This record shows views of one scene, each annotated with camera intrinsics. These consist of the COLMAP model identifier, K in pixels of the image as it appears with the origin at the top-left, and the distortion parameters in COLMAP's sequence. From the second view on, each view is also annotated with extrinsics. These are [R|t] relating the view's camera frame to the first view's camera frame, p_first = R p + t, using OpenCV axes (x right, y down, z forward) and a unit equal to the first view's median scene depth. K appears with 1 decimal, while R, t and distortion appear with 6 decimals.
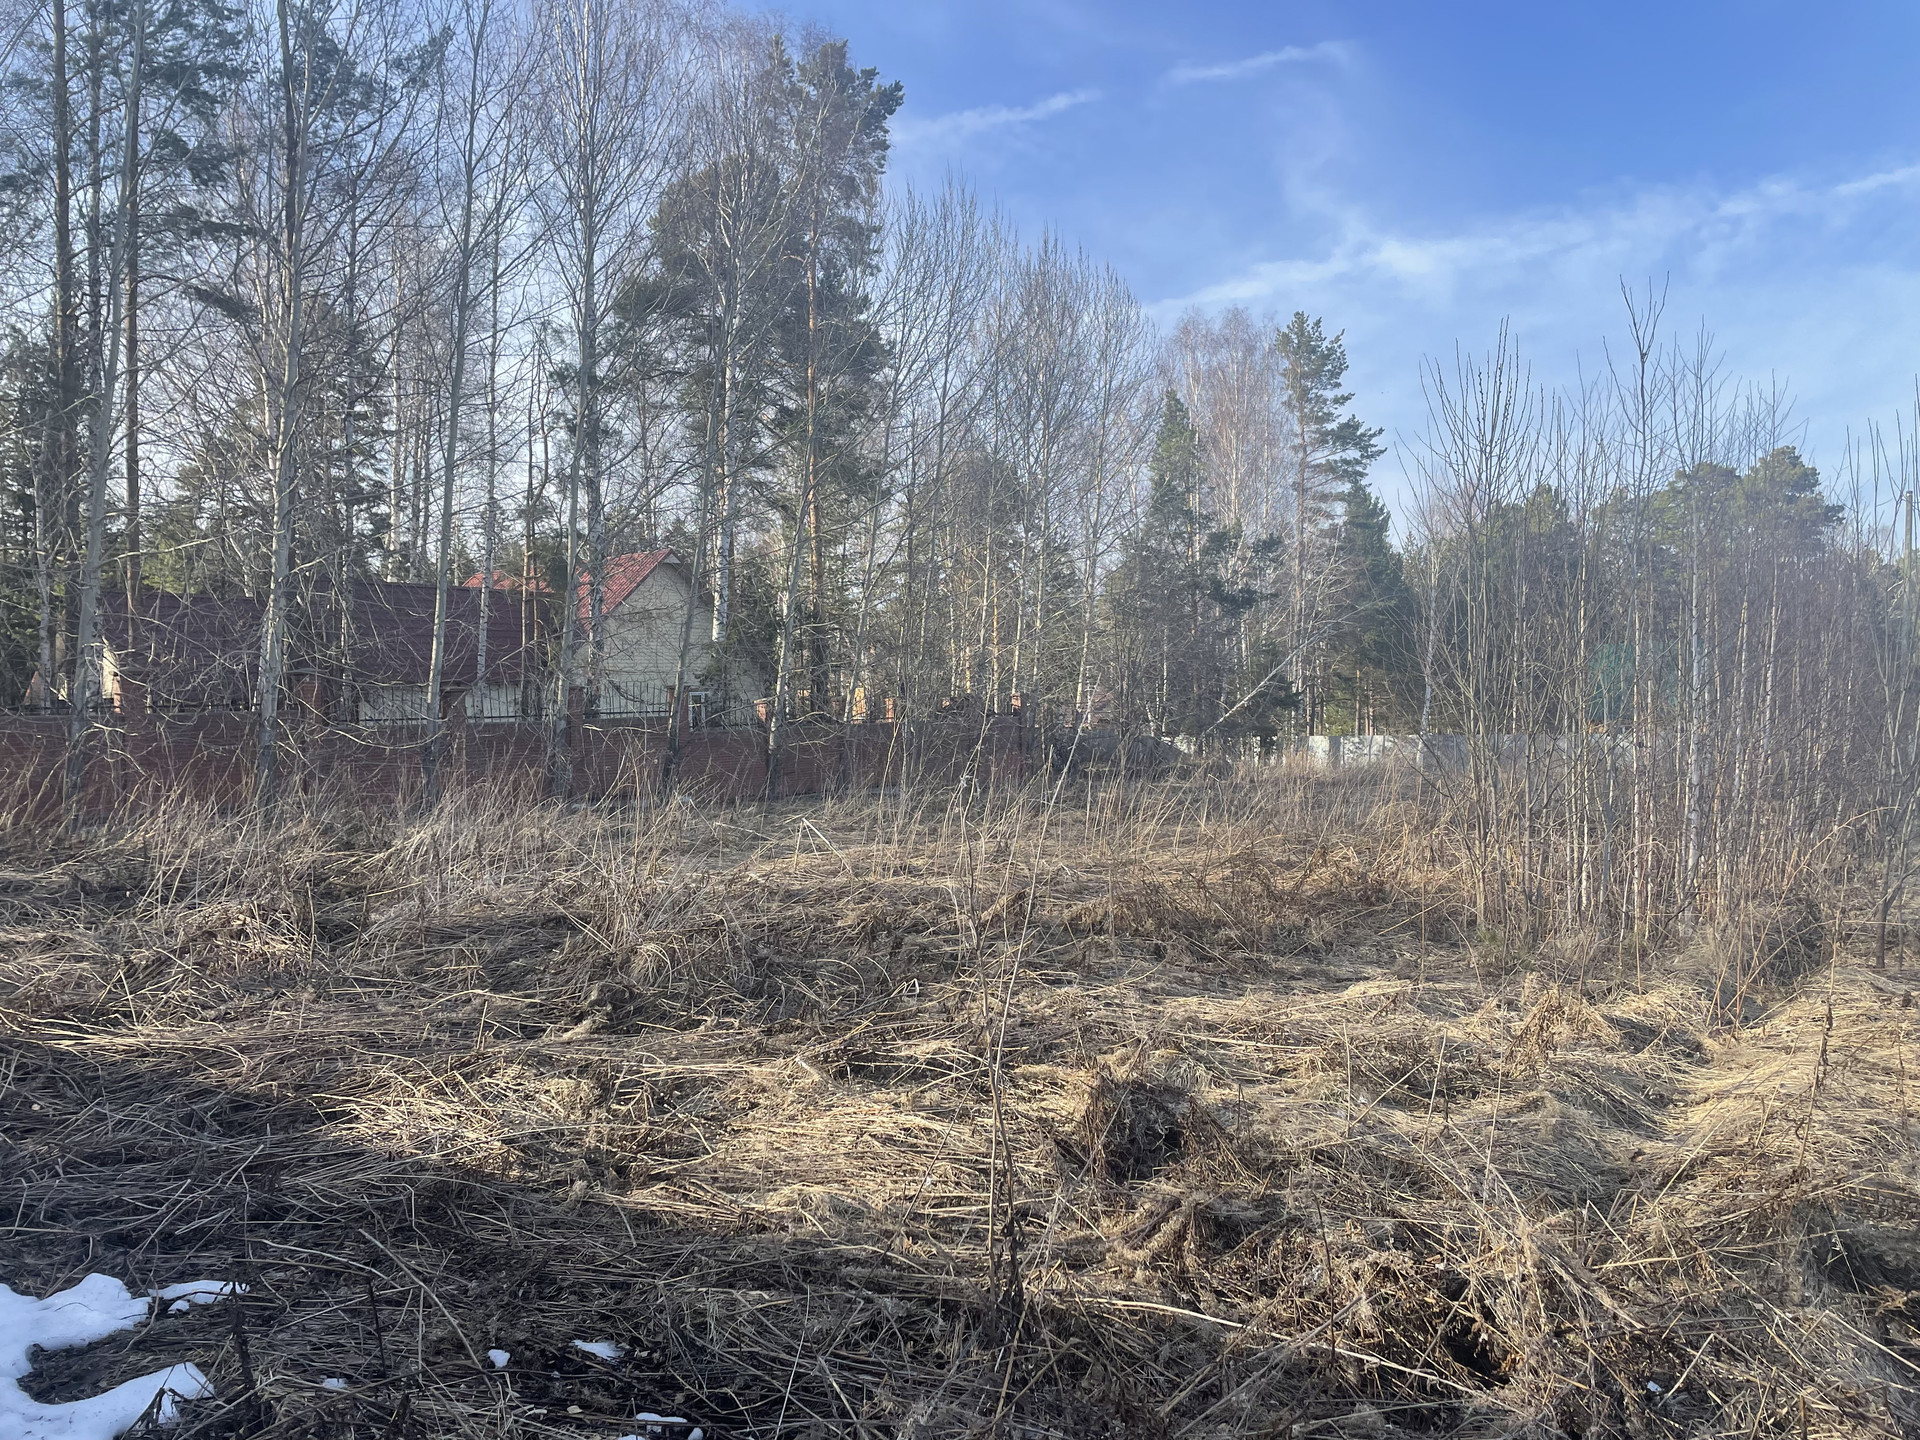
lens RADIAL K [[1472.1, 0, 958.9], [0, 1472.1, 718.7], [0, 0, 1]] dist [0.000068, -0.000314]
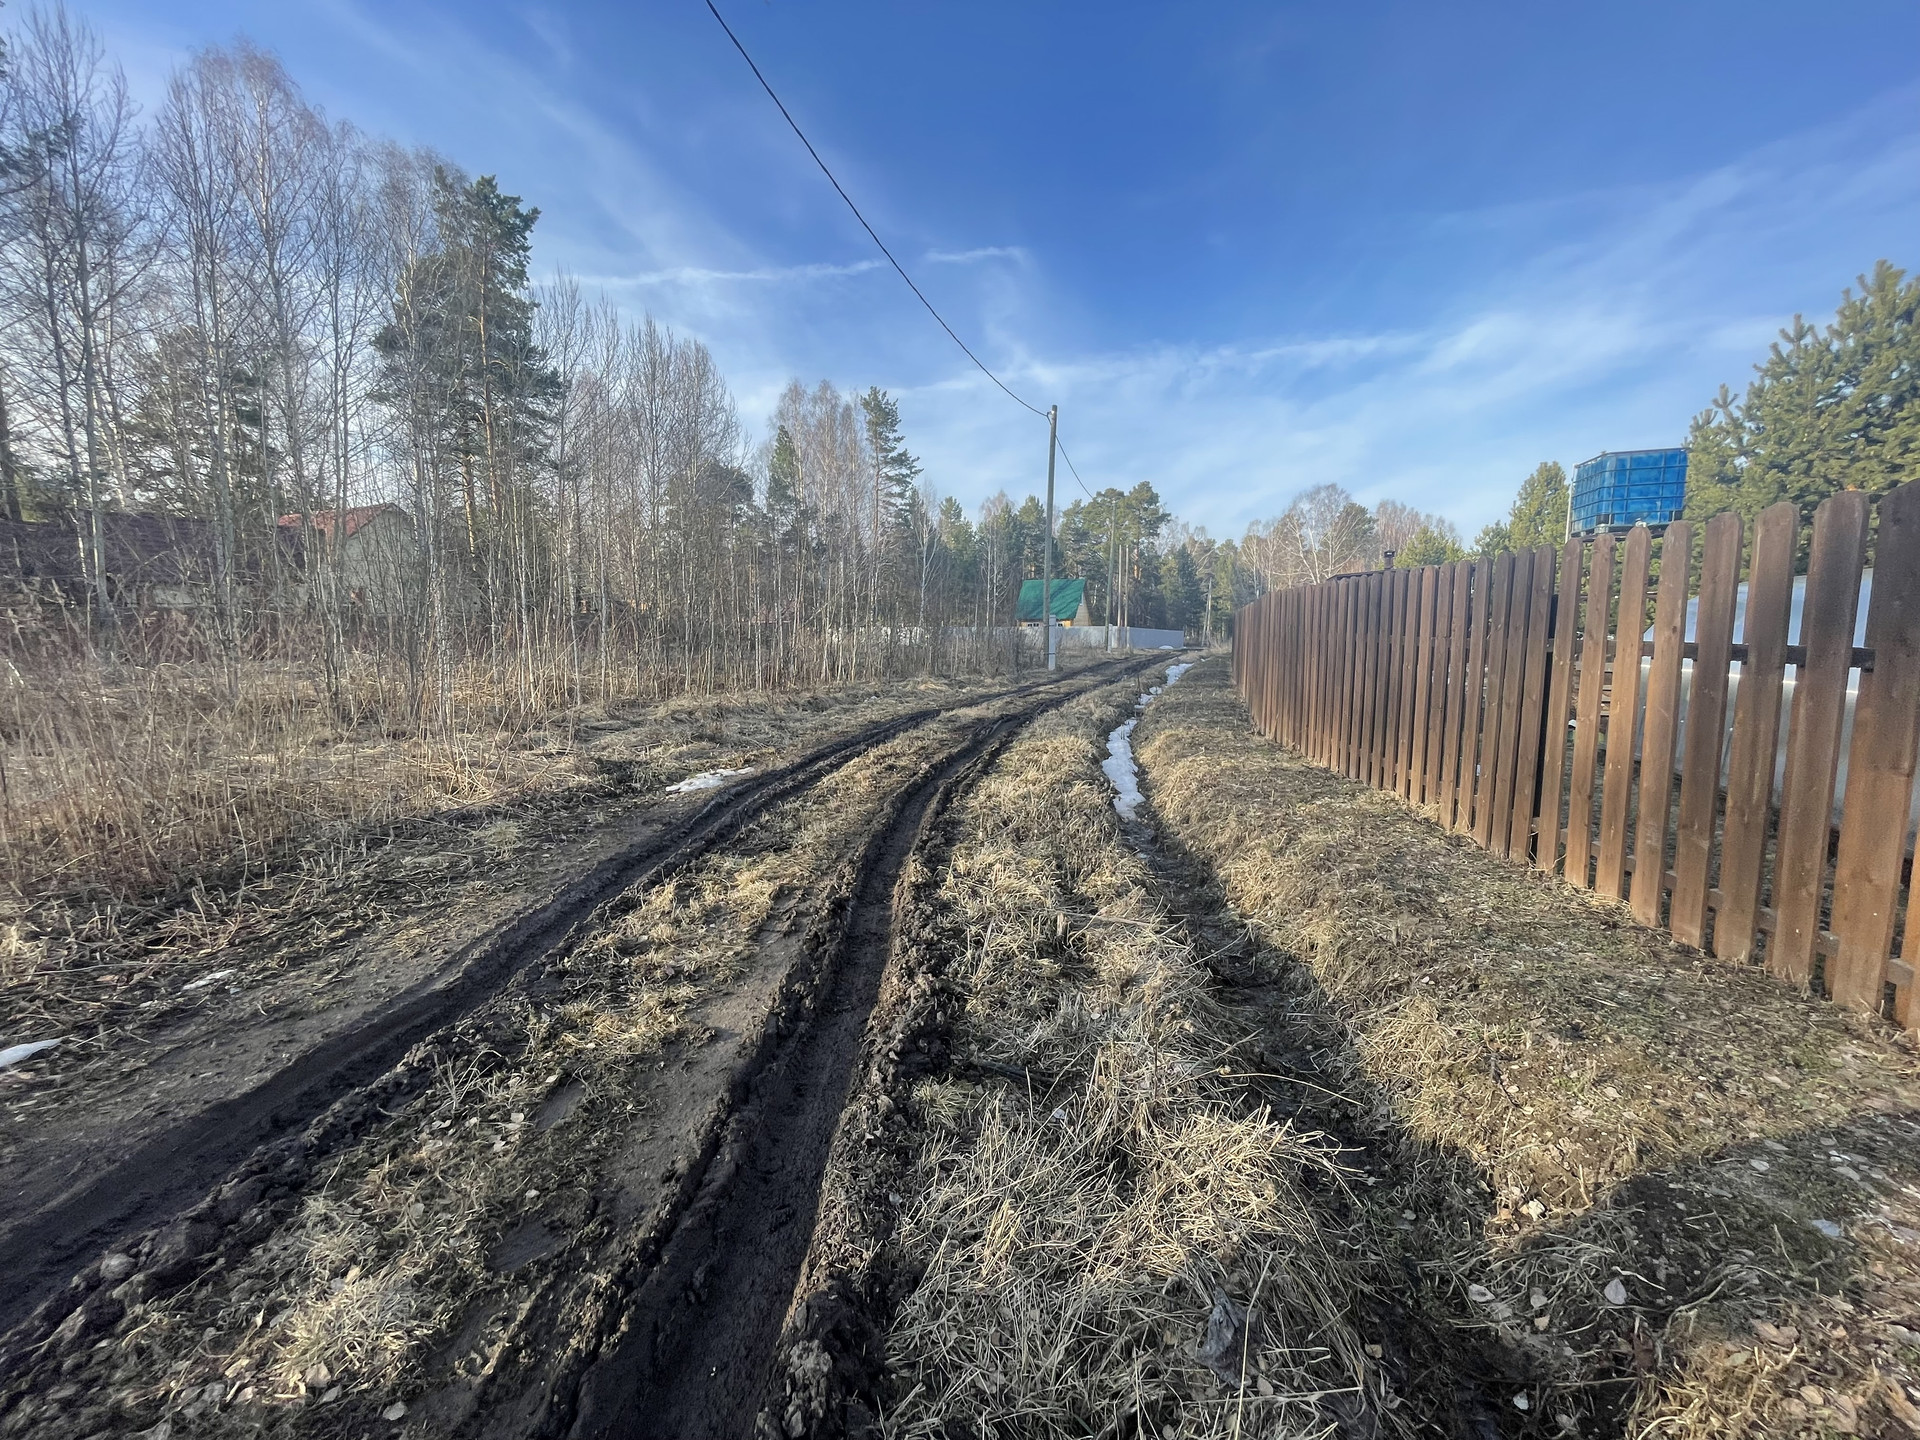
lens RADIAL K [[774.1, 0, 970.6], [0, 774.1, 720.9], [0, 0, 1]] dist [-0.003301, -0.000447]
pose [[0.978962, -0.008184, 0.203876, 0.118346], [-0.018876, 0.991278, 0.130431, 0.000944], [-0.203165, -0.131535, 0.970269, 0.007922]]
